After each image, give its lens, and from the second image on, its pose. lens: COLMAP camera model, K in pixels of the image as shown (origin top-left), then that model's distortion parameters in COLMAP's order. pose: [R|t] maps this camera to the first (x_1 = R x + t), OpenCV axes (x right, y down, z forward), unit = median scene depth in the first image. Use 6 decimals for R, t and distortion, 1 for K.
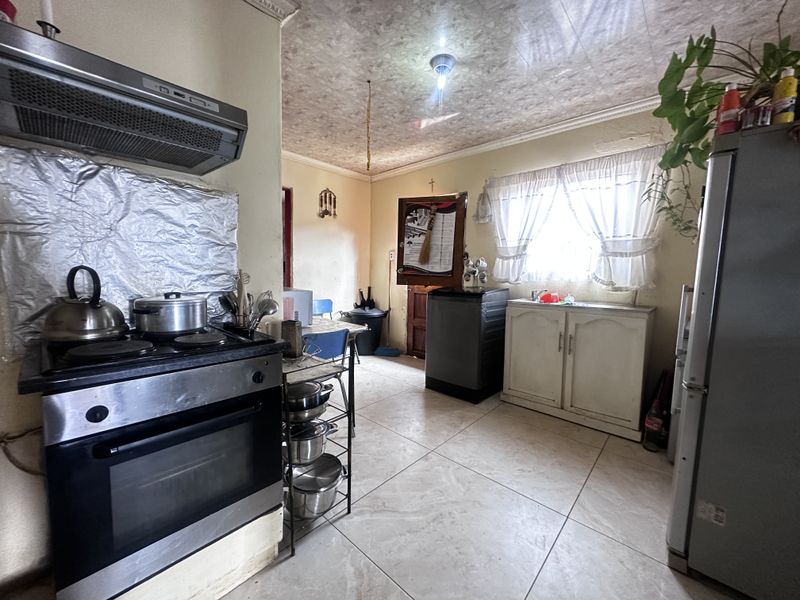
lens RADIAL K [[321.5, 0, 399.1], [0, 321.5, 298.2], [0, 0, 1]] dist [-0.003503, 0.000376]
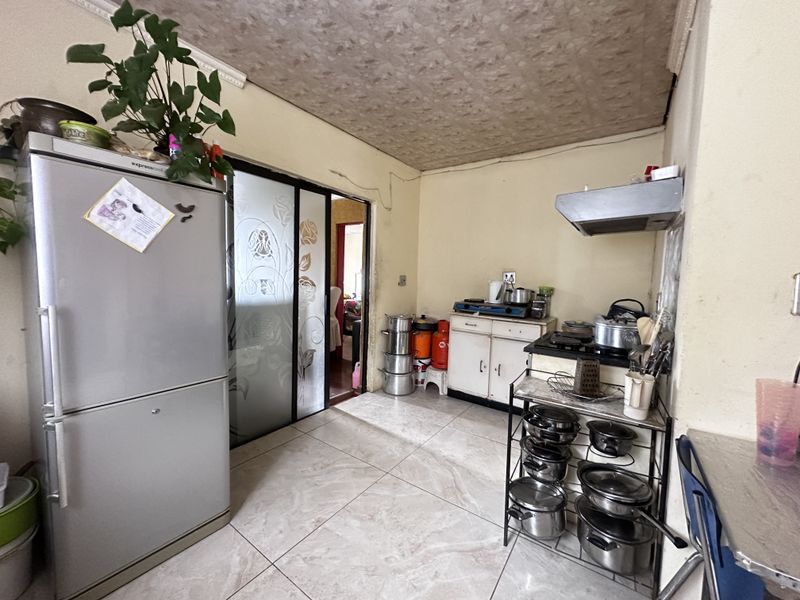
lens RADIAL K [[323.3, 0, 400.0], [0, 323.3, 300.0], [0, 0, 1]] dist [-0.001016, 0.000124]
pose [[-0.991307, -0.042663, -0.124464, 0.148706], [-0.061268, 0.986828, 0.149719, -0.094217], [0.116437, 0.156043, -0.980863, 0.848770]]
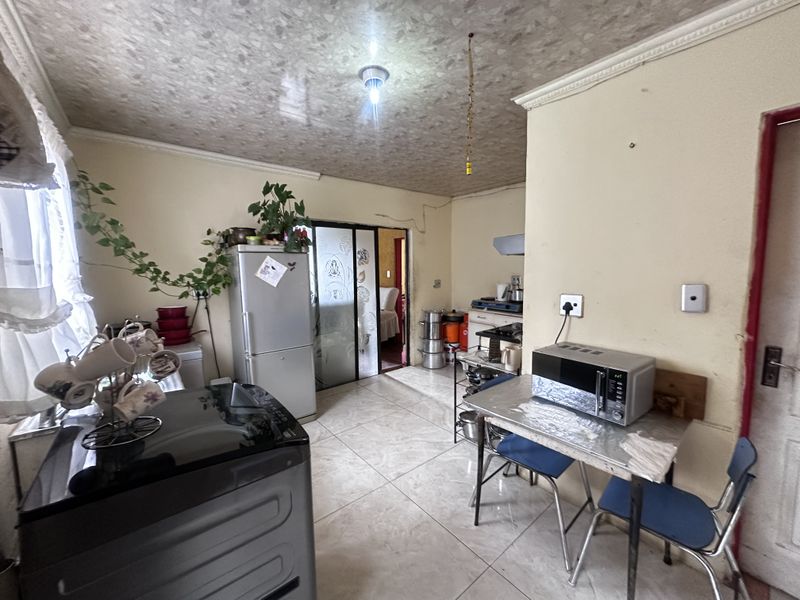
lens RADIAL K [[321.5, 0, 399.1], [0, 321.5, 298.2], [0, 0, 1]] dist [-0.003503, 0.000376]
pose [[-0.989887, -0.022143, 0.140117, -0.038269], [0.003492, 0.983638, 0.180122, -0.196650], [-0.141813, 0.178790, -0.973614, 1.217671]]
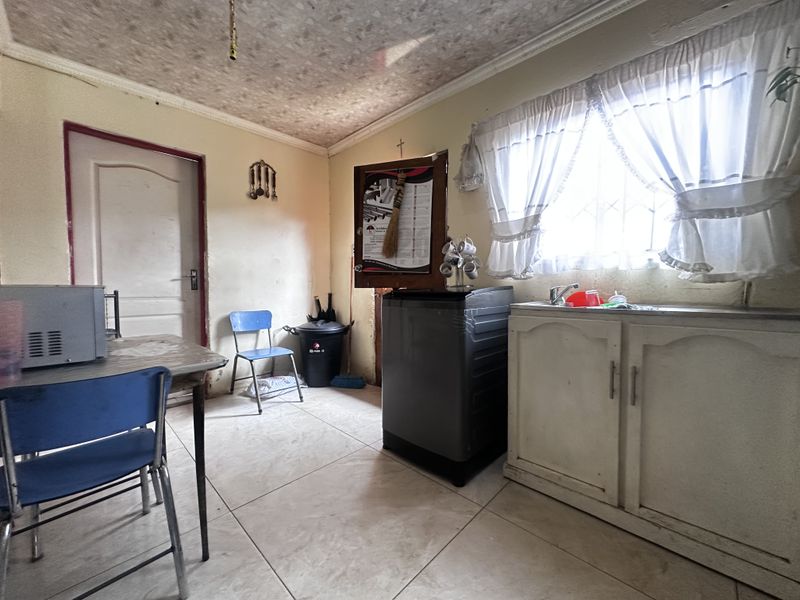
lens RADIAL K [[321.5, 0, 399.1], [0, 321.5, 298.2], [0, 0, 1]] dist [-0.003503, 0.000376]
pose [[0.999556, -0.018874, -0.023059, 0.129695], [0.017914, 0.998991, -0.041174, 0.014256], [0.023813, 0.040743, 0.998886, 0.357962]]
